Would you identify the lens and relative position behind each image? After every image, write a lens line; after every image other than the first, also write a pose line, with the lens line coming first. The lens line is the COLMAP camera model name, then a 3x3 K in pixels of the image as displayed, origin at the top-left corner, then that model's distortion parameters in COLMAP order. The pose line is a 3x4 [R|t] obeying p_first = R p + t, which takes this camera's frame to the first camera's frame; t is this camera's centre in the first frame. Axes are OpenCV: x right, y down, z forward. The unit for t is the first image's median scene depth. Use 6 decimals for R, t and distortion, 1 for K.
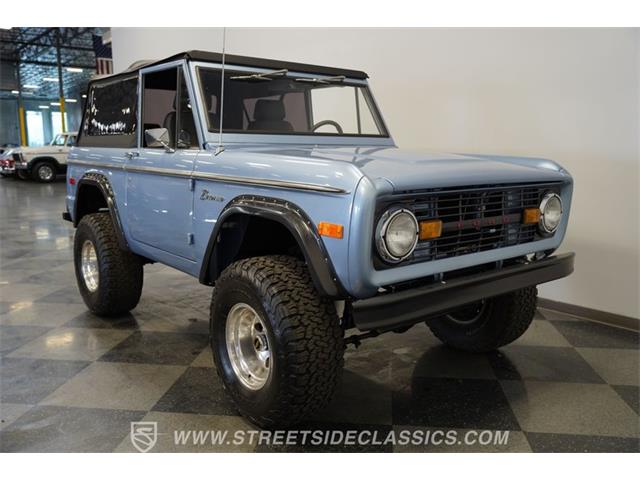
lens RADIAL K [[576.6, 0, 320.0], [0, 576.6, 240.0], [0, 0, 1]] dist [0.001117, 0.016388]
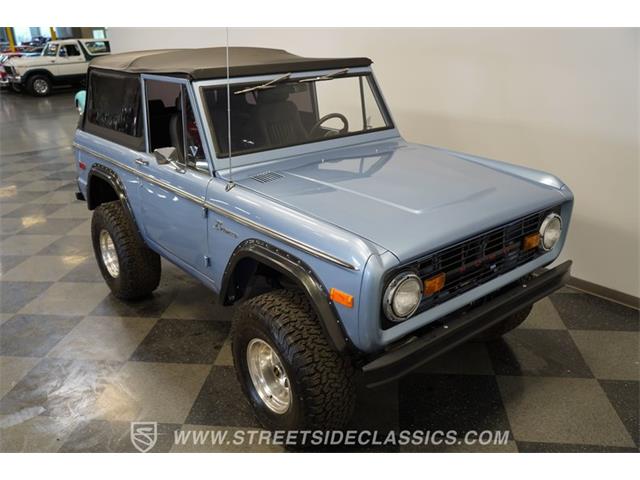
lens RADIAL K [[576.6, 0, 320.0], [0, 576.6, 240.0], [0, 0, 1]] dist [0.001117, 0.016388]
pose [[0.999424, -0.031609, -0.012316, -0.003574], [0.033428, 0.979484, 0.198729, -0.232749], [0.005782, -0.199026, 0.979977, -0.025605]]
